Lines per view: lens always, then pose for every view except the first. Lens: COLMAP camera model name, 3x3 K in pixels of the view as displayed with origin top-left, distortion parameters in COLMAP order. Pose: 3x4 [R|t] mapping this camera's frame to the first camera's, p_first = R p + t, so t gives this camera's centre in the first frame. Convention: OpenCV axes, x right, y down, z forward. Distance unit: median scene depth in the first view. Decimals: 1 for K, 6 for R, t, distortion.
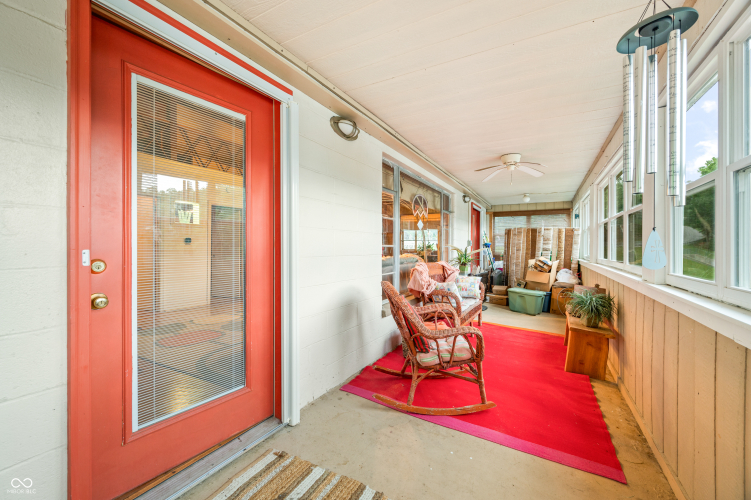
lens RADIAL K [[303.2, 0, 372.6], [0, 303.2, 247.7], [0, 0, 1]] dist [0.002849, 0.000117]
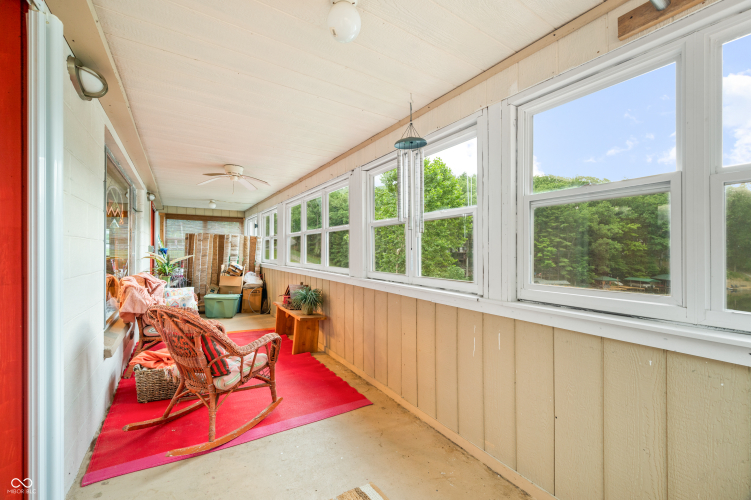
lens RADIAL K [[303.2, 0, 372.6], [0, 303.2, 247.7], [0, 0, 1]] dist [0.002849, 0.000117]
pose [[0.469190, 0.002260, 0.883094, -0.167714], [0.006053, 0.999965, -0.005775, -0.012101], [-0.883076, 0.008055, 0.469160, 0.066978]]
